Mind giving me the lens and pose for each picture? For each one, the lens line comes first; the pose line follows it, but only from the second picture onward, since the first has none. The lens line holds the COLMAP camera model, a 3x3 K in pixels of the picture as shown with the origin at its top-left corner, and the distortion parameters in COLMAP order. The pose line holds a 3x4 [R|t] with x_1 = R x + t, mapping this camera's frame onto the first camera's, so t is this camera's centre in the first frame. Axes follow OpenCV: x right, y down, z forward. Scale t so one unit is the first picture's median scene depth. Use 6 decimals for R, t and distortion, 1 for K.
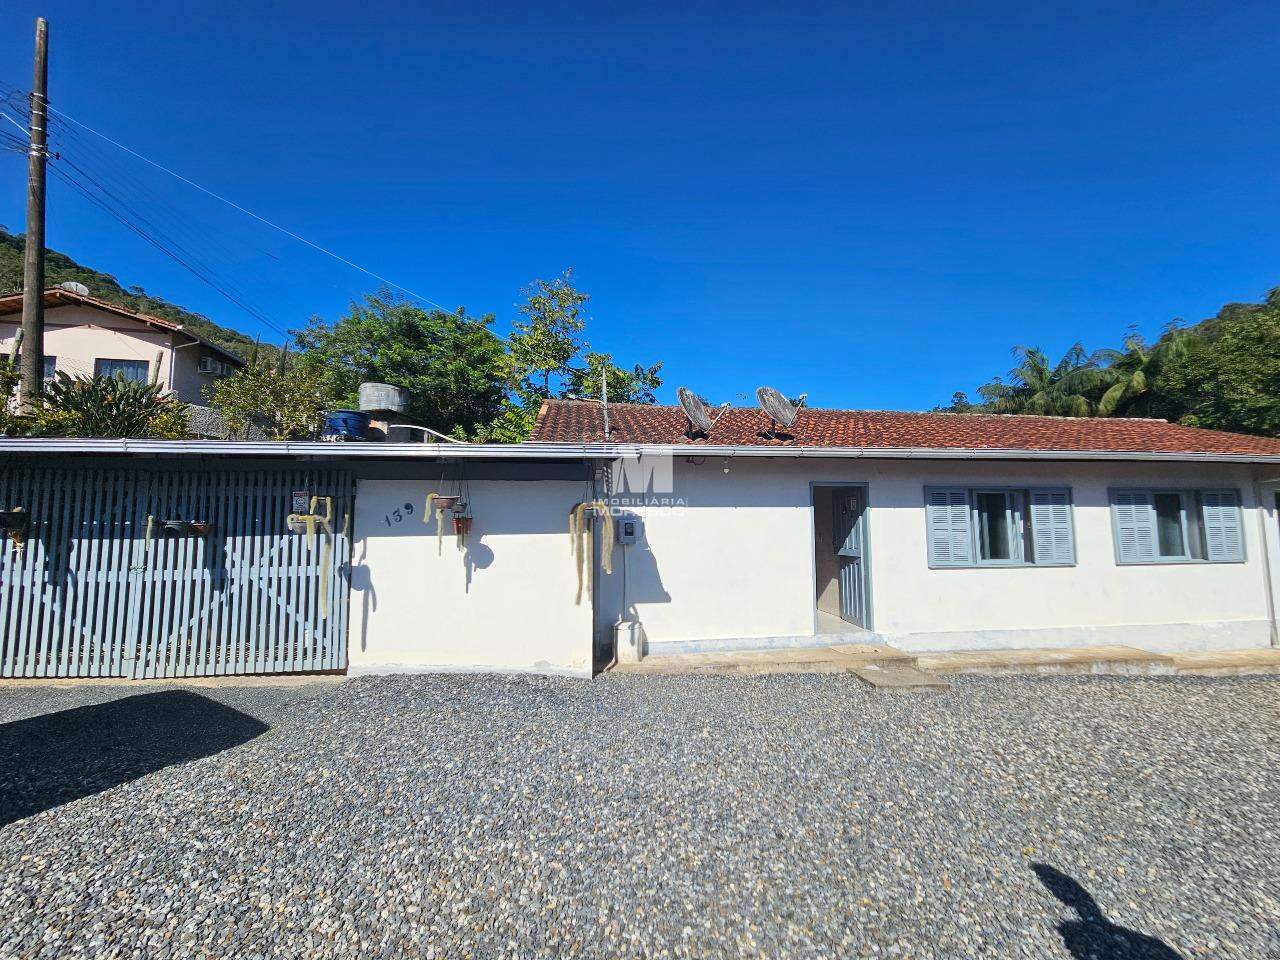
lens RADIAL K [[524.1, 0, 644.7], [0, 524.1, 479.4], [0, 0, 1]] dist [-0.000517, 0.001541]
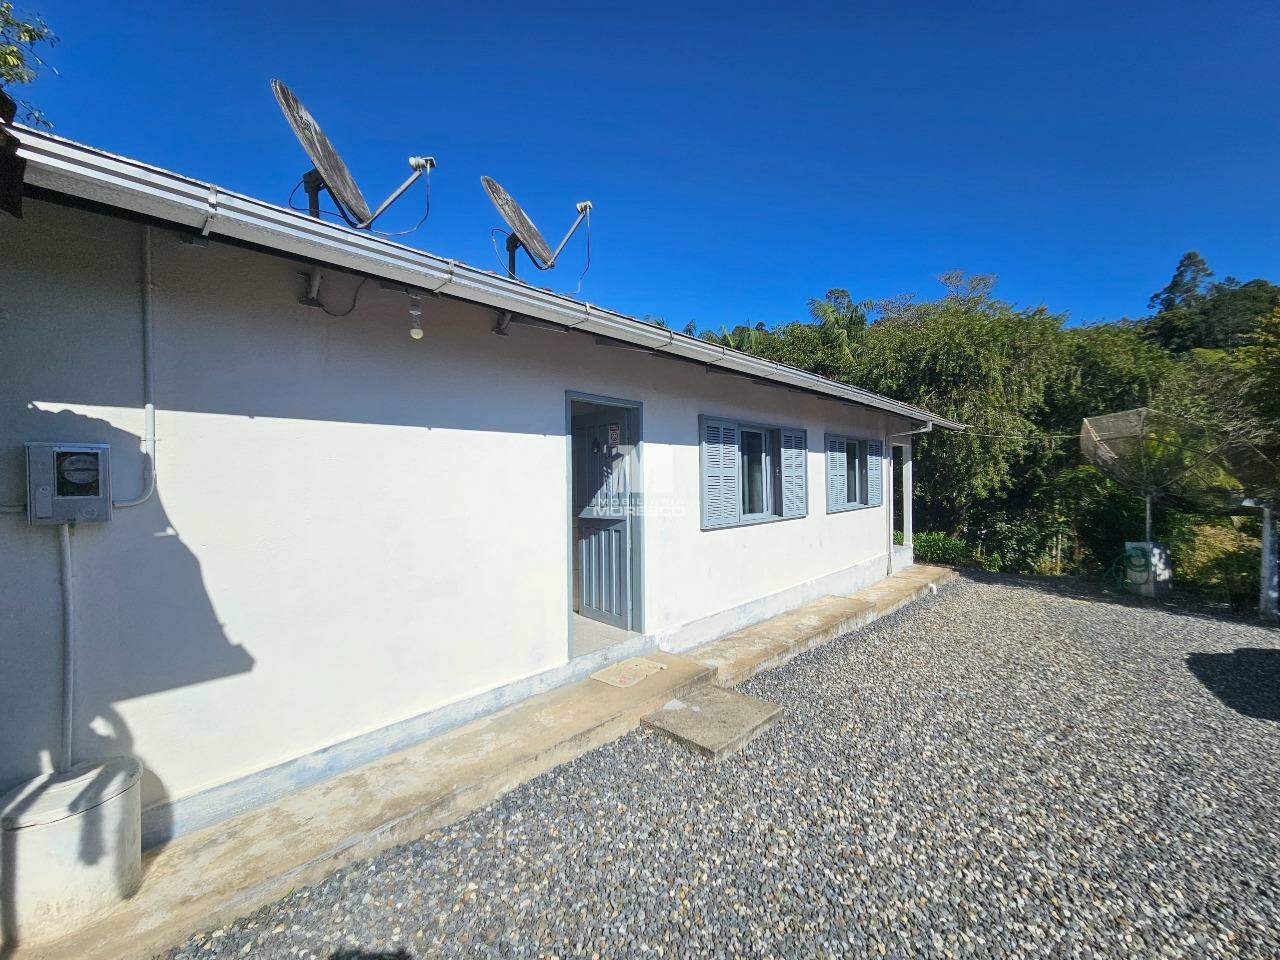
lens RADIAL K [[524.1, 0, 644.7], [0, 524.1, 479.4], [0, 0, 1]] dist [-0.000517, 0.001541]
pose [[0.769976, -0.006137, 0.638043, 0.026115], [-0.044409, 0.997013, 0.063182, 0.059493], [-0.636525, -0.076983, 0.767404, 0.518812]]
